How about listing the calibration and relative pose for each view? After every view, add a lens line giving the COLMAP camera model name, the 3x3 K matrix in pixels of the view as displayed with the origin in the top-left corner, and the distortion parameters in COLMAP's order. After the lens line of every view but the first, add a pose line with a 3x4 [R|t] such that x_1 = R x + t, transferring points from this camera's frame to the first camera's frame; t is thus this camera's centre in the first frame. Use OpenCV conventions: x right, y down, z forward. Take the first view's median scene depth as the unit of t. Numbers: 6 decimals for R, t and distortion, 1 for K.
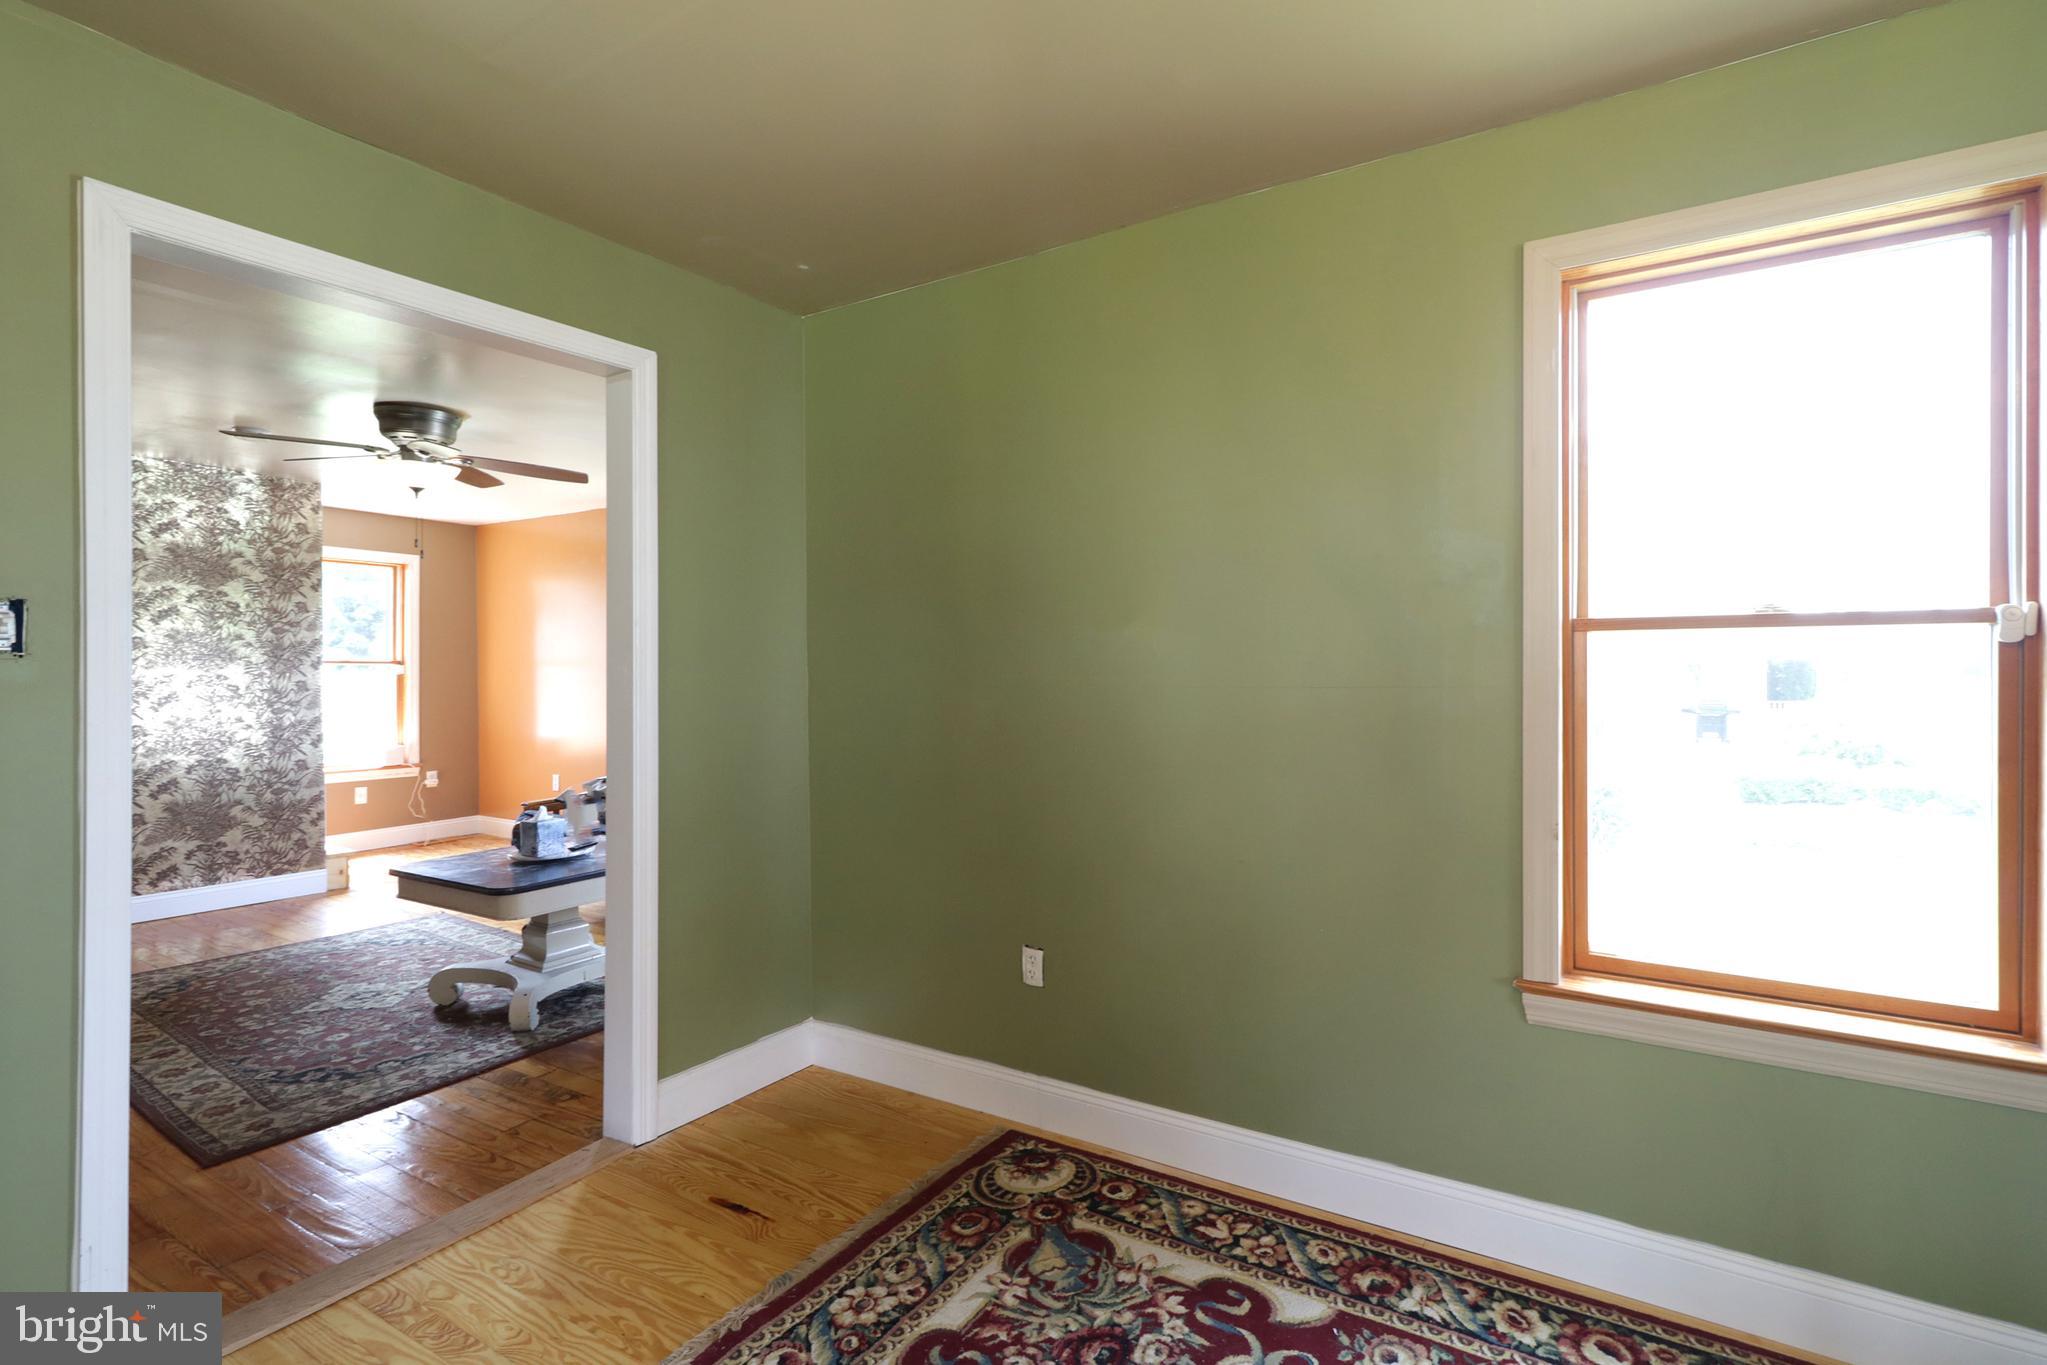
lens RADIAL K [[984.5, 0, 1031.6], [0, 984.5, 671.0], [0, 0, 1]] dist [0.005345, 0.002518]
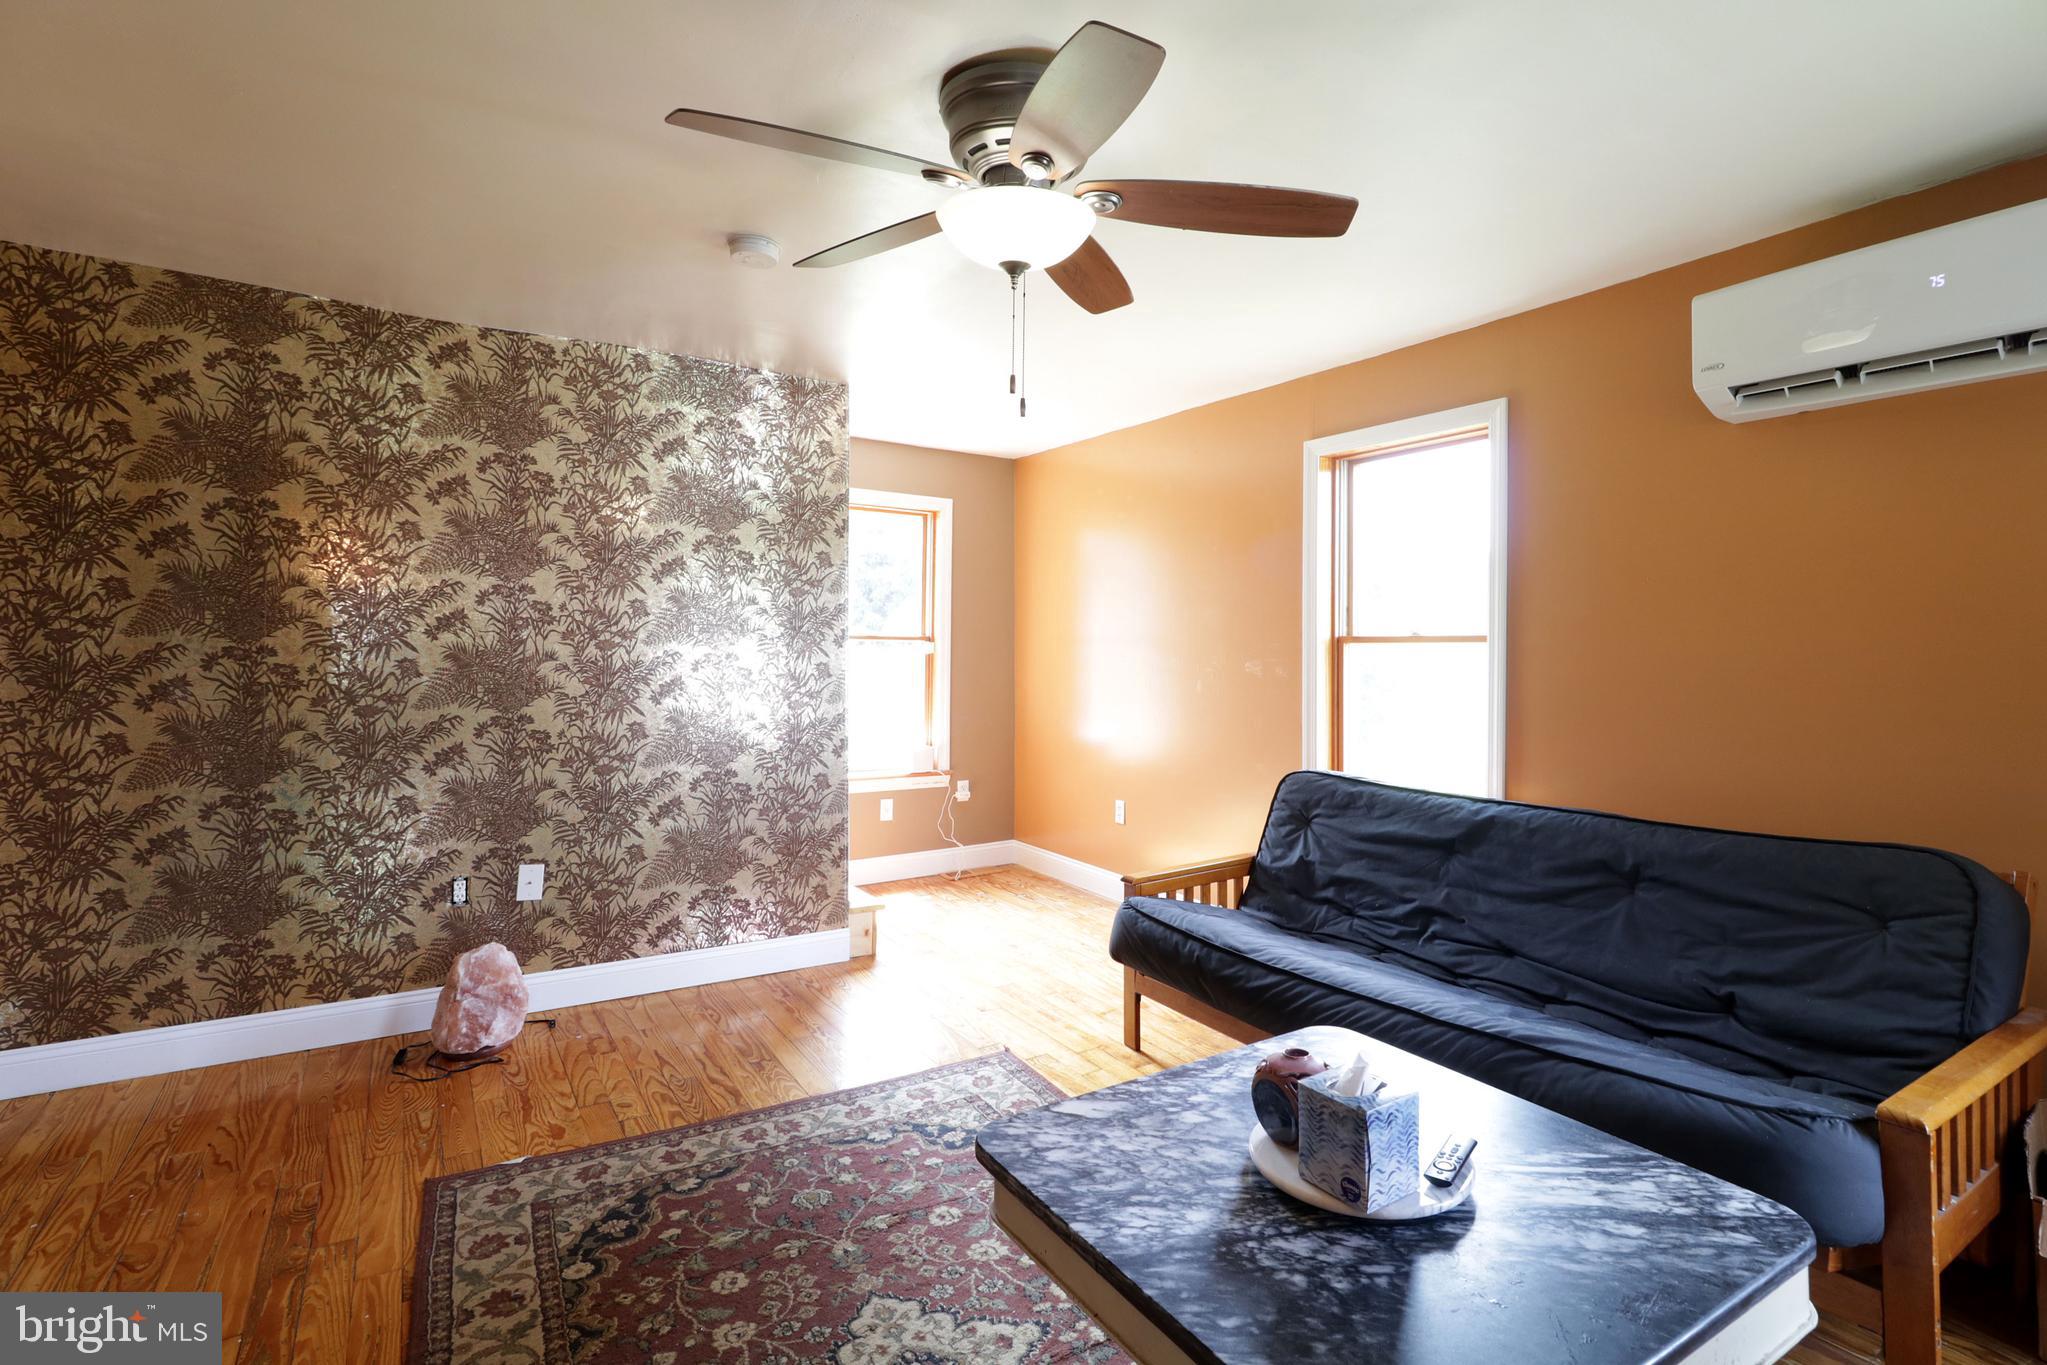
lens RADIAL K [[984.5, 0, 1026.9], [0, 984.5, 663.7], [0, 0, 1]] dist [0.005345, 0.002518]
pose [[0.903734, 0.017368, -0.427742, -0.315594], [-0.012213, 0.999816, 0.014792, -0.001774], [0.427920, -0.008144, 0.903780, 0.439494]]
